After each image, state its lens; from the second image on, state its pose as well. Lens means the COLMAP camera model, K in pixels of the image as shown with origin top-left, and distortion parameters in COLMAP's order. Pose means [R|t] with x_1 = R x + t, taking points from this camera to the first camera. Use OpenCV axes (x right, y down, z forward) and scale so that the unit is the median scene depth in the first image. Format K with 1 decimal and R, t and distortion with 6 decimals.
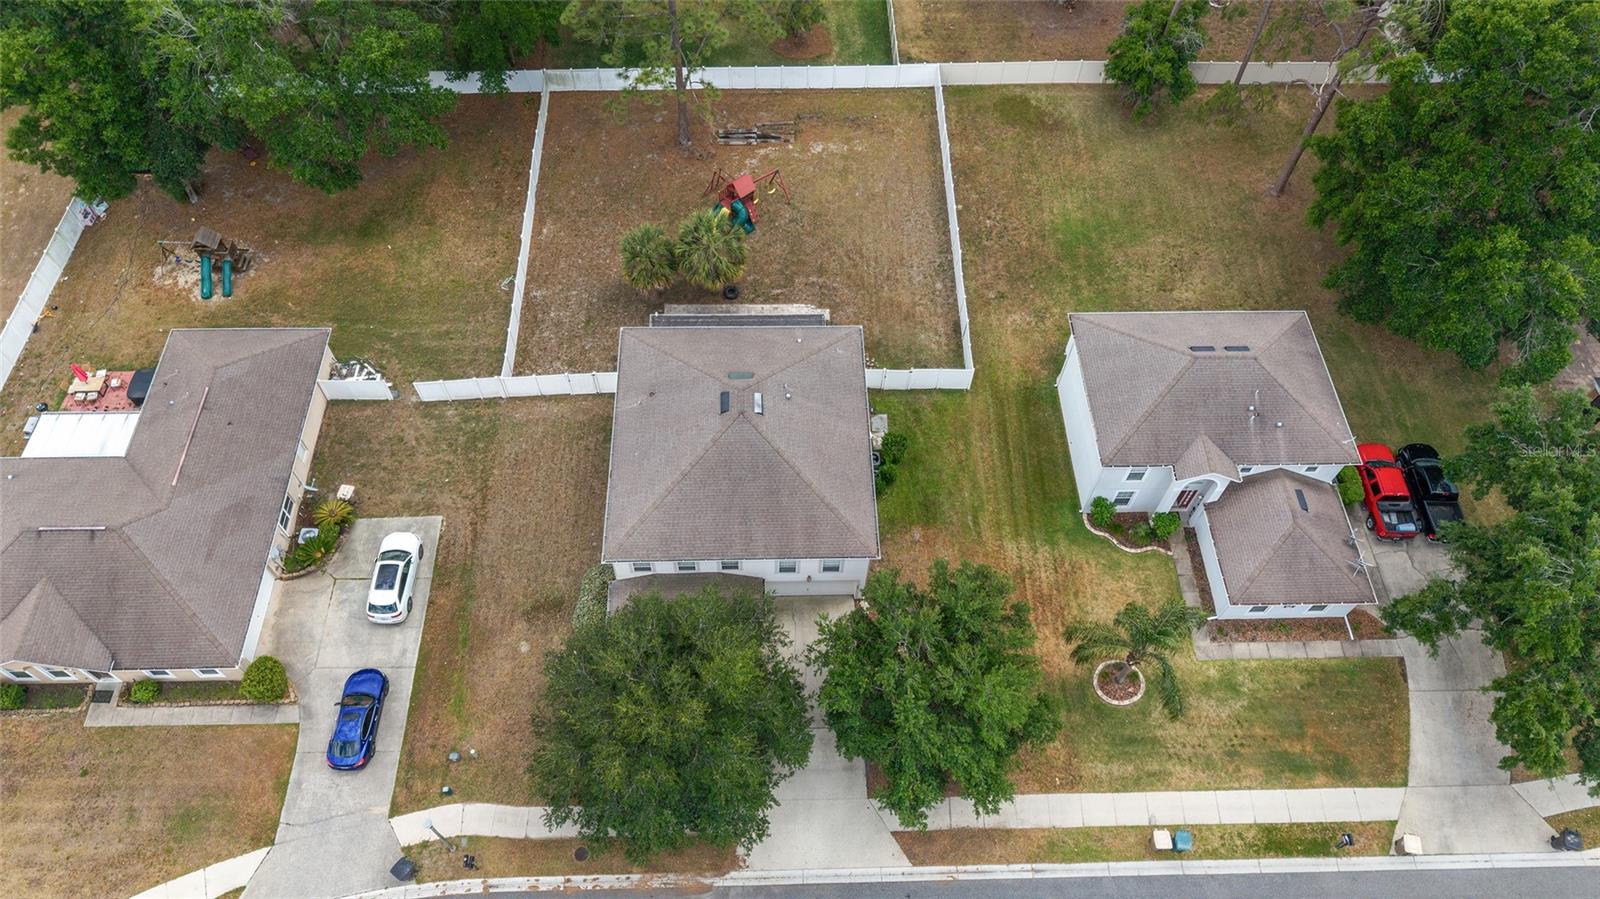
lens RADIAL K [[1065.2, 0, 798.3], [0, 1065.2, 454.1], [0, 0, 1]] dist [0.019128, -0.018679]
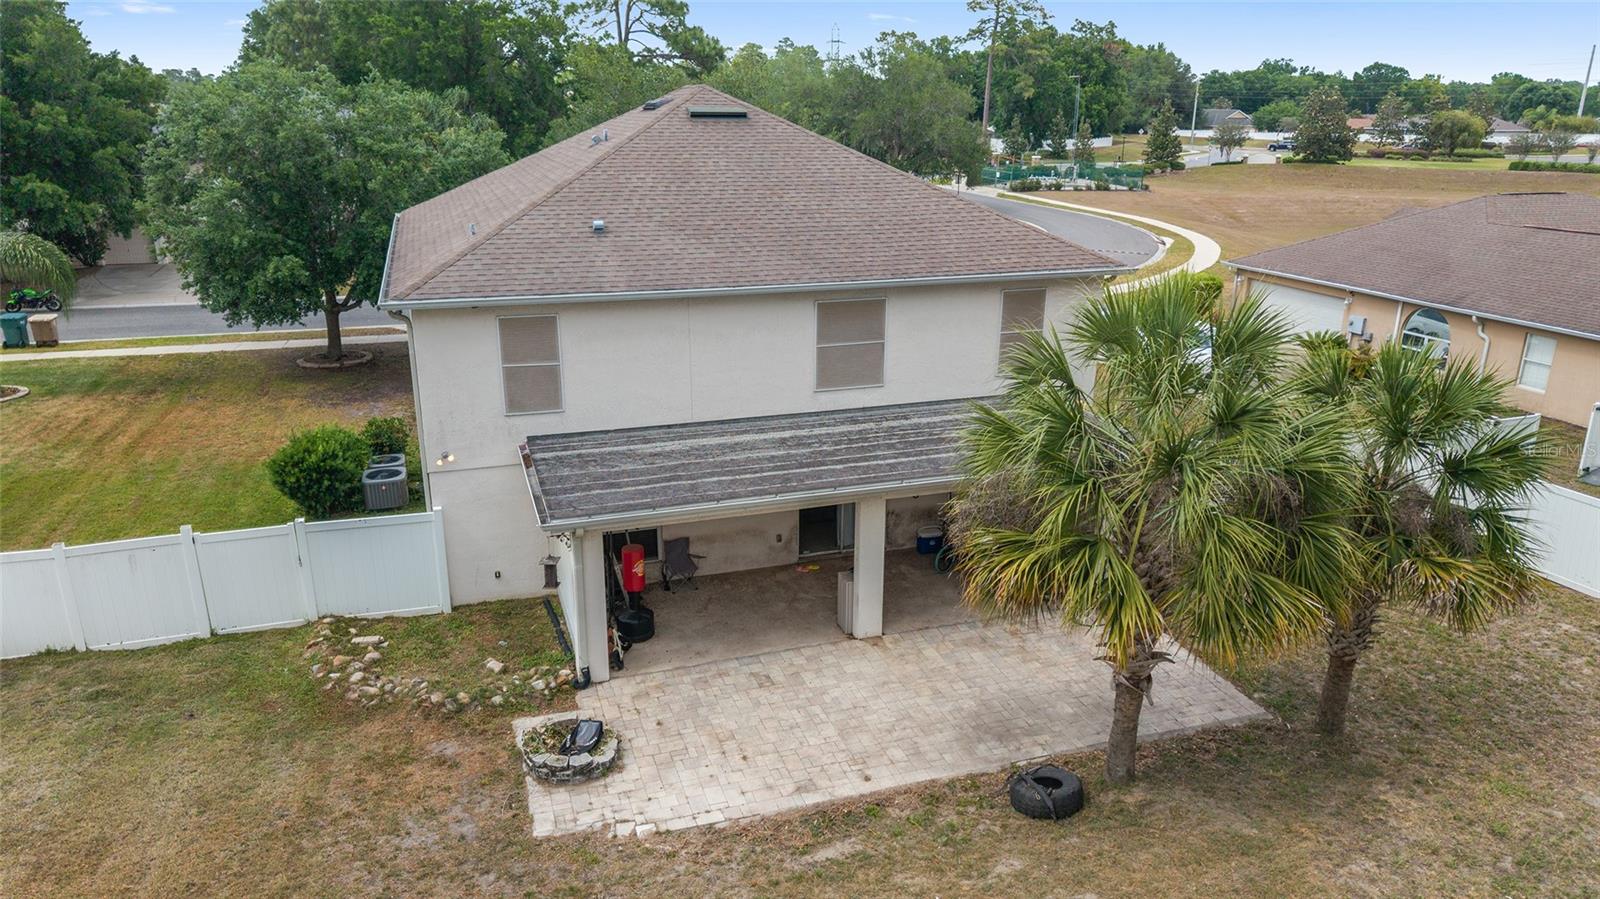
lens RADIAL K [[1065.2, 0, 798.3], [0, 1065.2, 454.1], [0, 0, 1]] dist [0.019128, -0.018679]
pose [[-0.955749, 0.054490, -0.289092, 0.042594], [-0.264177, 0.273399, 0.924913, -0.415423], [0.129435, 0.960356, -0.246906, 1.199485]]
